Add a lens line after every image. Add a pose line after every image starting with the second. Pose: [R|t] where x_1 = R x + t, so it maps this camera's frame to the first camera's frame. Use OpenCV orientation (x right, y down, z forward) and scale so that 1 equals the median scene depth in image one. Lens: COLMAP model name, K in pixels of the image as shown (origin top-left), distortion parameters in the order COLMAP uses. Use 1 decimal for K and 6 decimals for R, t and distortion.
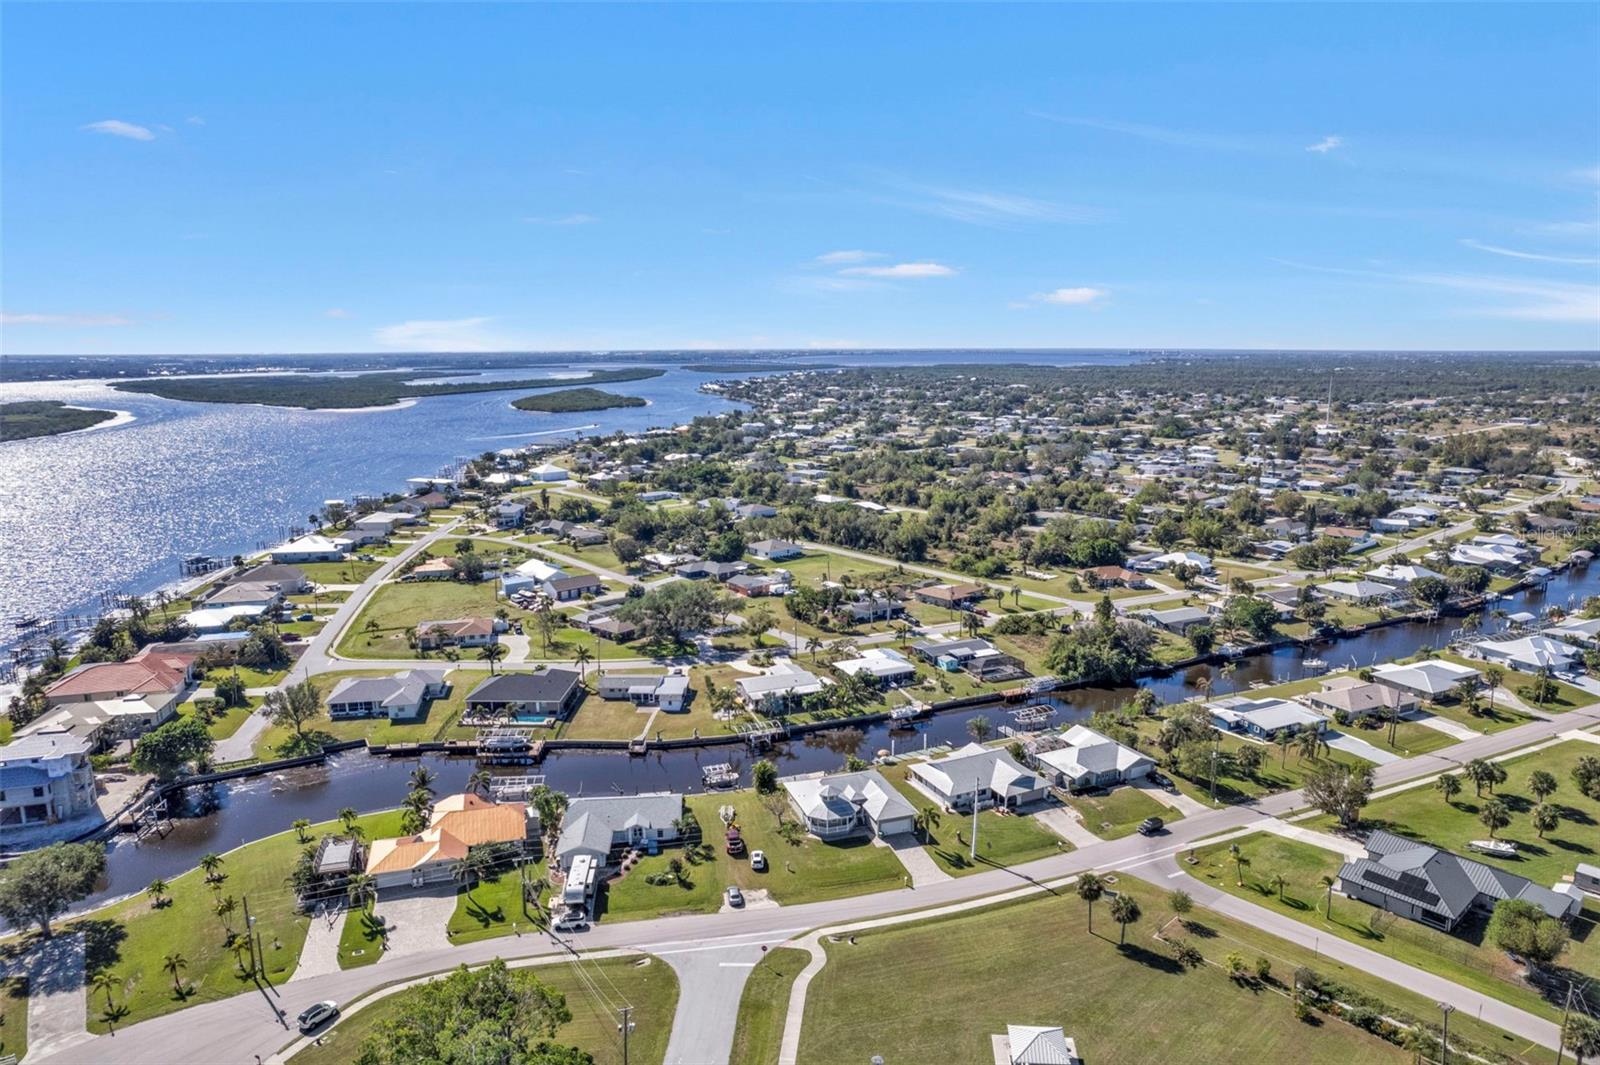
lens RADIAL K [[1023.8, 0, 813.3], [0, 1023.8, 549.5], [0, 0, 1]] dist [-0.076180, 0.068470]
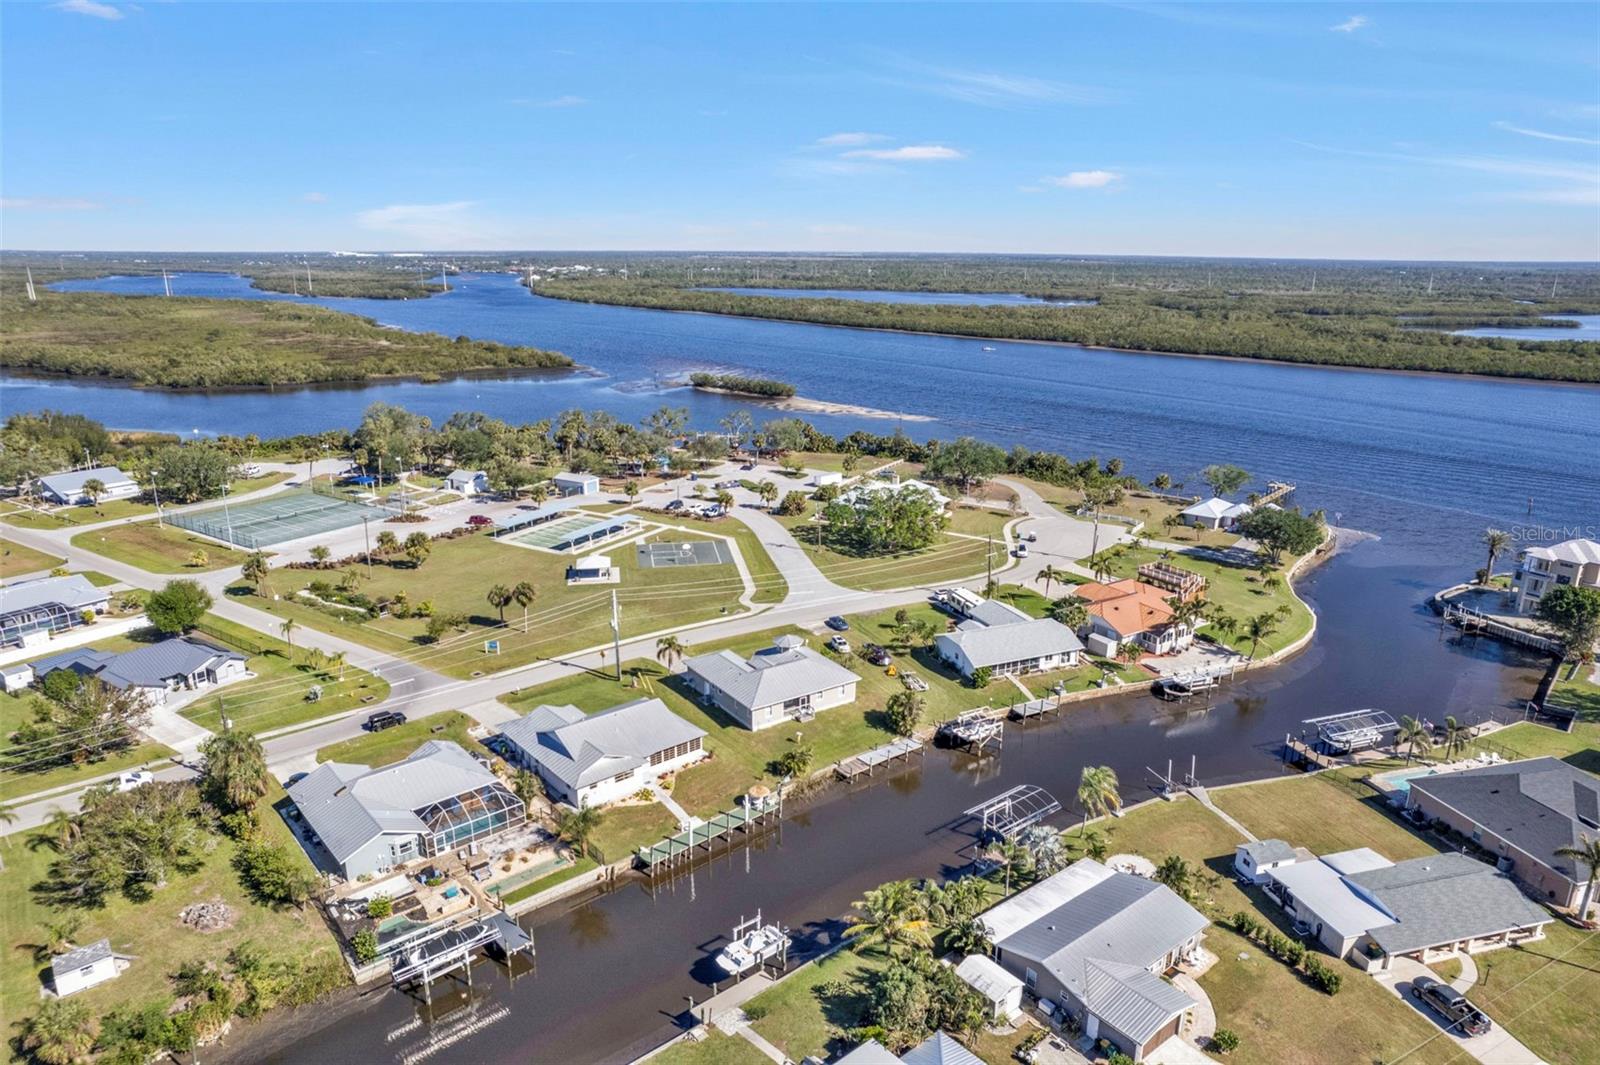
lens RADIAL K [[1023.8, 0, 813.3], [0, 1023.8, 549.5], [0, 0, 1]] dist [-0.076180, 0.068470]
pose [[-0.960752, 0.074374, -0.267254, 0.164554], [-0.059450, 0.885808, 0.460227, -0.168332], [0.270965, 0.458052, -0.846620, 1.287159]]
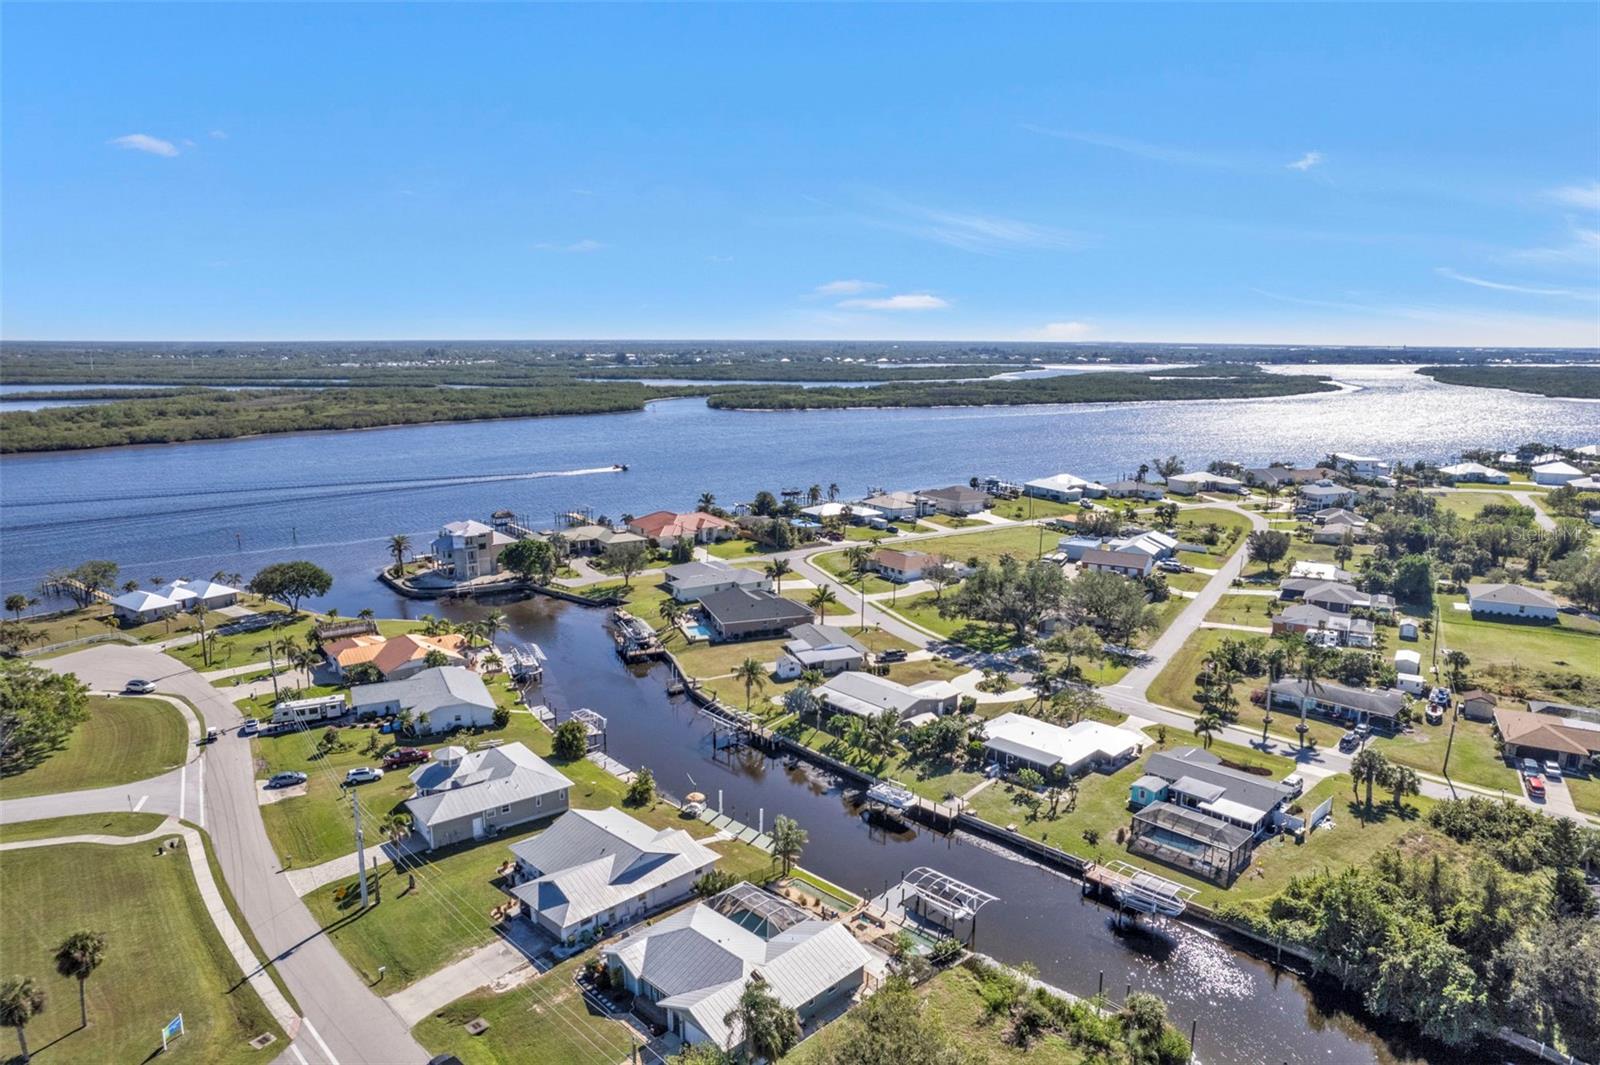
lens RADIAL K [[1023.8, 0, 813.3], [0, 1023.8, 549.5], [0, 0, 1]] dist [-0.076180, 0.068470]
pose [[0.344262, 0.195044, -0.918391, 0.601372], [-0.189826, 0.972441, 0.135366, -0.053950], [0.919483, 0.127733, 0.371799, 0.723280]]
